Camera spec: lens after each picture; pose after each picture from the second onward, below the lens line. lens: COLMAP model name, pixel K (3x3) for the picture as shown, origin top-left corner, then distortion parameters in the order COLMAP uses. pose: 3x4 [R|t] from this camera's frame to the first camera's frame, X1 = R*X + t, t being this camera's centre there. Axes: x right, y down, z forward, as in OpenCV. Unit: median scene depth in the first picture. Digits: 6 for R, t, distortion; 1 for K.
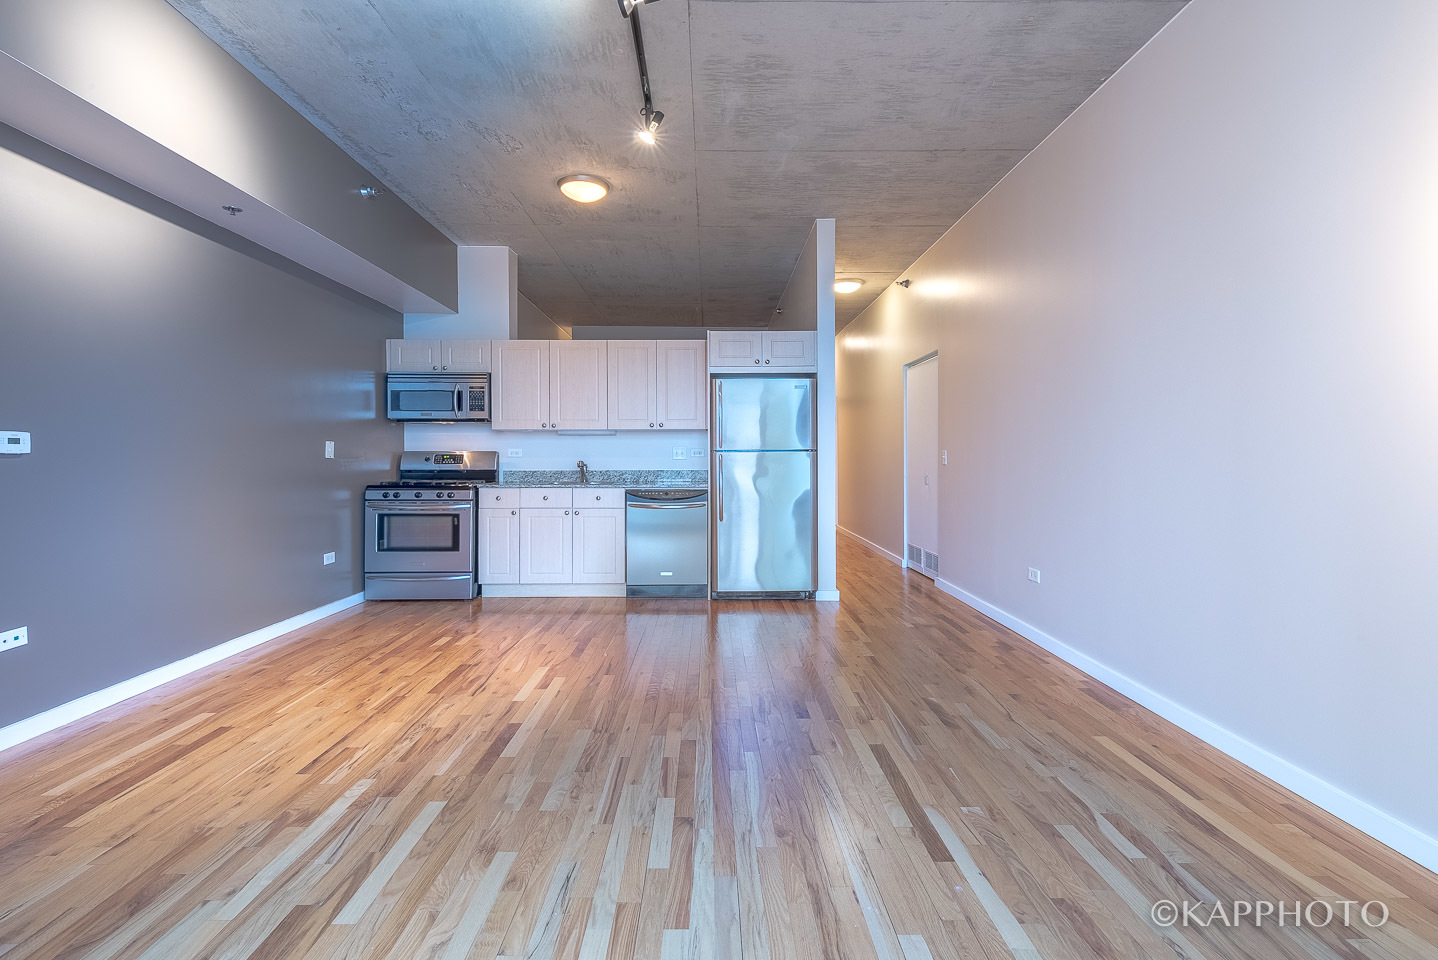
lens RADIAL K [[650.7, 0, 729.3], [0, 650.7, 460.4], [0, 0, 1]] dist [0.013202, -0.001231]
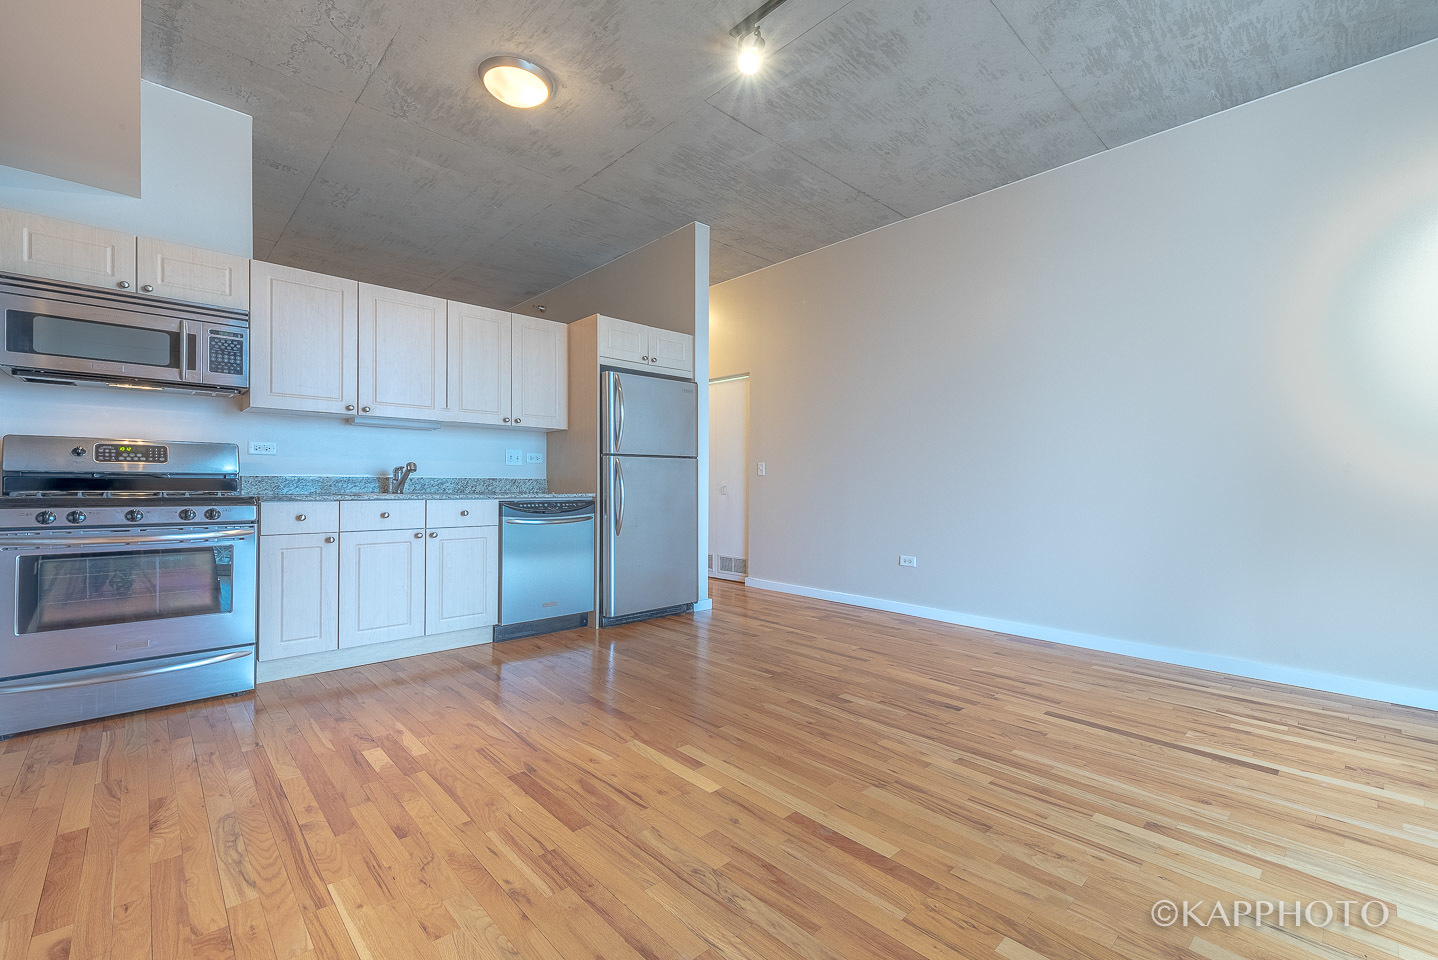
lens RADIAL K [[600.0, 0, 715.3], [0, 600.0, 485.5], [0, 0, 1]] dist [0.010031, -0.002590]
pose [[0.744245, 0.003757, 0.667896, -0.567670], [-0.004104, 0.999991, -0.001051, 0.033920], [-0.667894, -0.001959, 0.744254, 0.395798]]
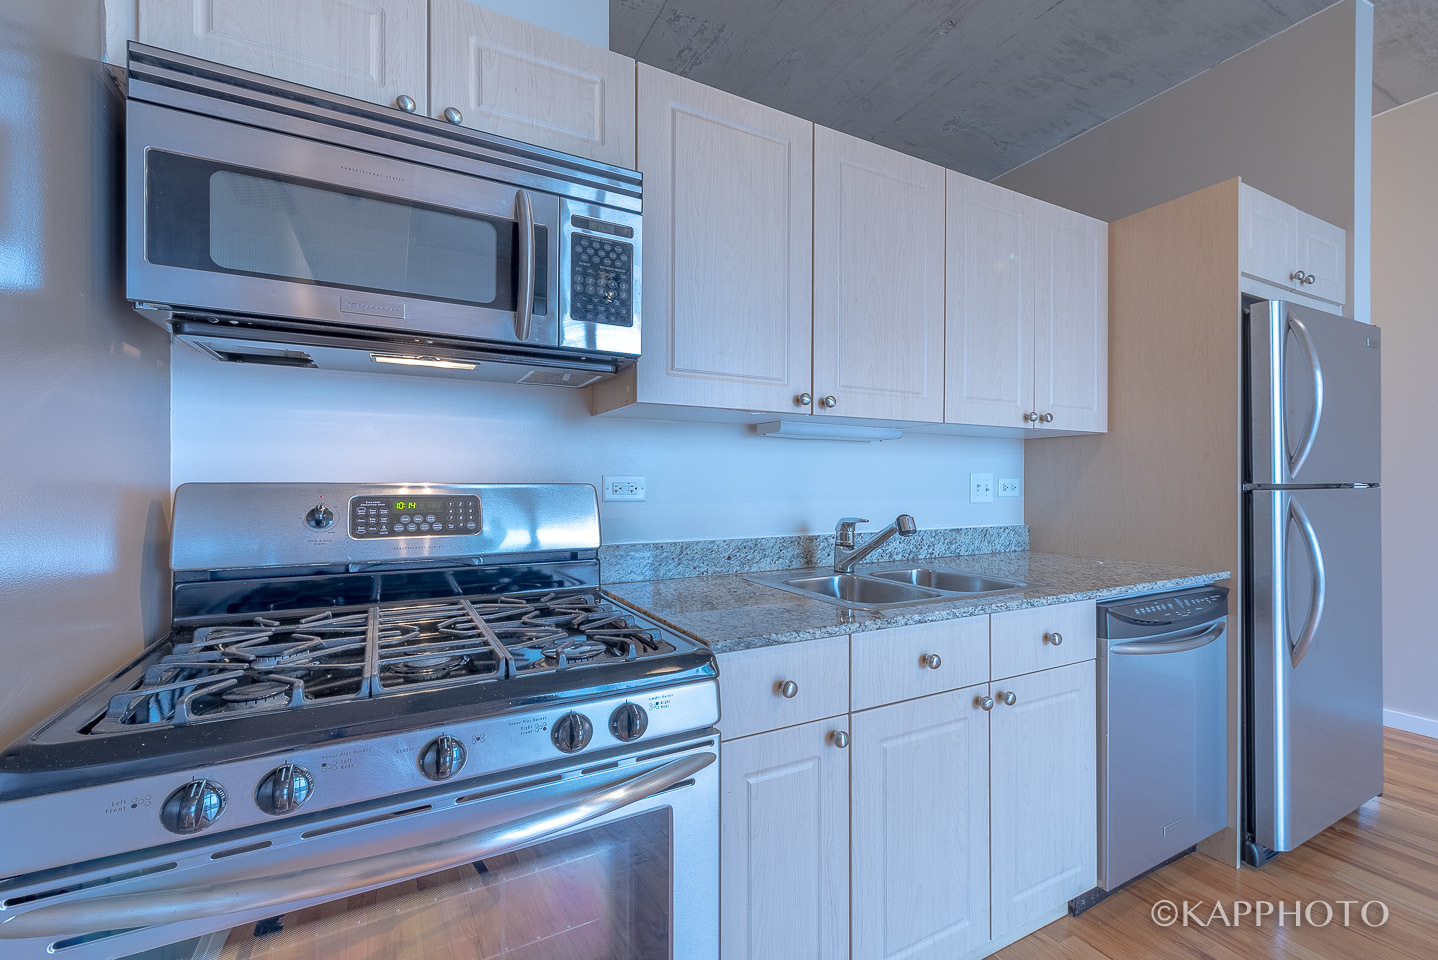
lens RADIAL K [[600.0, 0, 716.4], [0, 600.0, 483.8], [0, 0, 1]] dist [0.010031, -0.002590]
pose [[0.896768, 0.002476, 0.442495, -0.603556], [-0.001334, 0.999995, -0.002891, -0.018583], [-0.442499, 0.002003, 0.896767, 1.043882]]
